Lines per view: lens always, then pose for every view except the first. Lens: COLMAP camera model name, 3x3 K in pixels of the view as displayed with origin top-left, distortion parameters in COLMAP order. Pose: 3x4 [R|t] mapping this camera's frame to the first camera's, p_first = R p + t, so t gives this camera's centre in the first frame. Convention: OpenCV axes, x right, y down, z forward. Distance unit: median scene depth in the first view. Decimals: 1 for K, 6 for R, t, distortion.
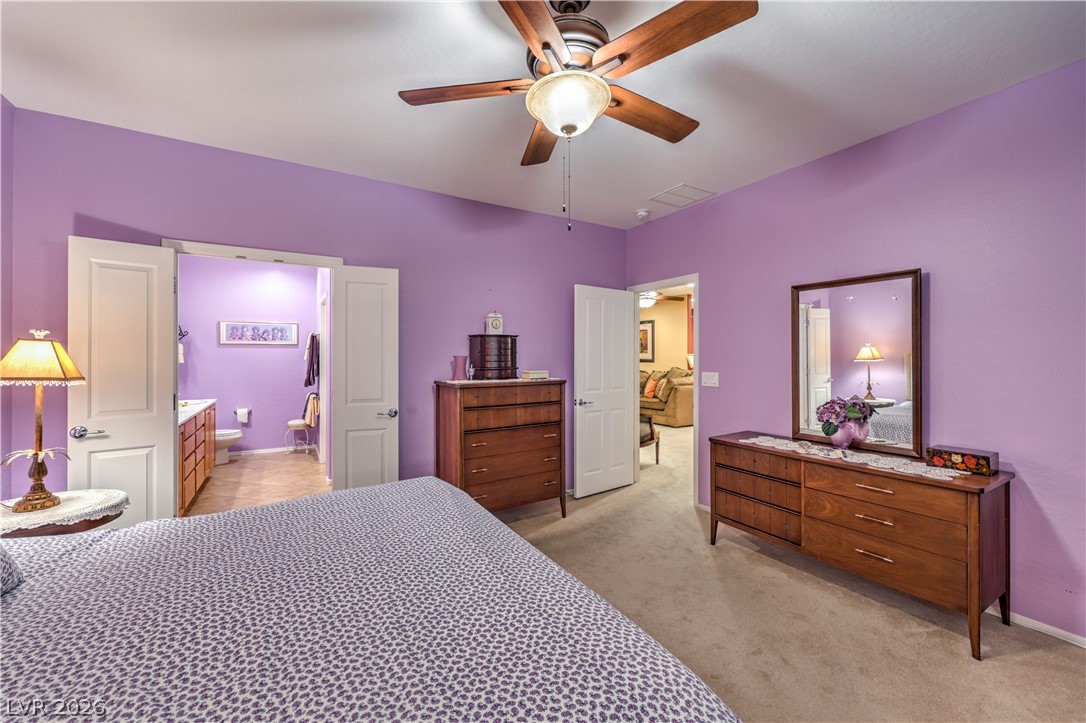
lens RADIAL K [[445.1, 0, 539.8], [0, 445.1, 357.5], [0, 0, 1]] dist [0.011235, 0.000247]
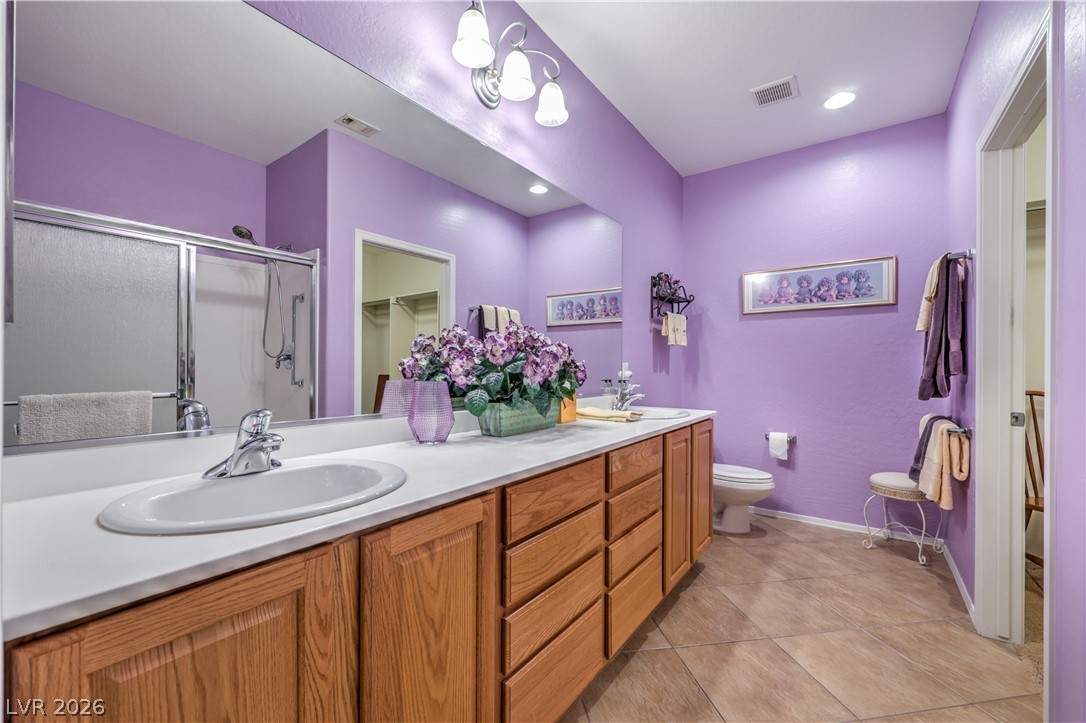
lens RADIAL K [[435.2, 0, 540.1], [0, 435.2, 365.0], [0, 0, 1]] dist [-0.000145, 0.000039]
pose [[0.393347, -0.001641, -0.919389, -0.533000], [-0.006458, 0.999969, -0.004548, 0.068856], [0.919367, 0.007726, 0.393324, 0.948854]]
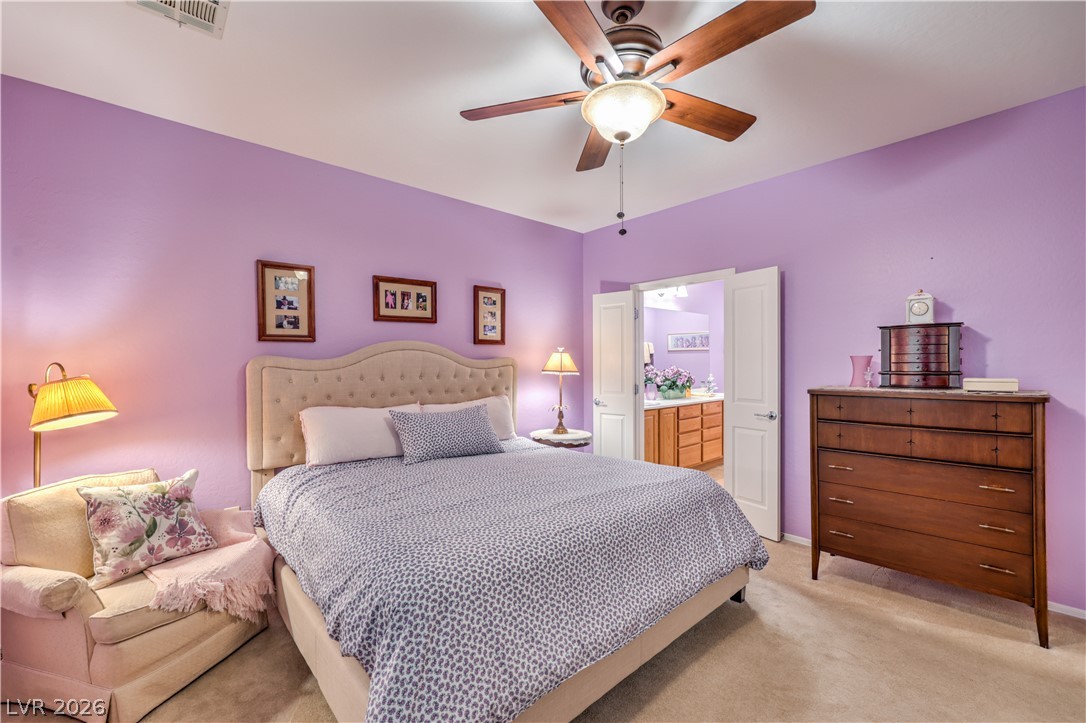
lens RADIAL K [[438.0, 0, 539.2], [0, 438.0, 368.9], [0, 0, 1]] dist [-0.001898, -0.000041]
pose [[0.191890, 0.013013, -0.981330, 0.505048], [0.006330, 0.999875, 0.014497, 0.005129], [0.981396, -0.008994, 0.191784, 0.319114]]
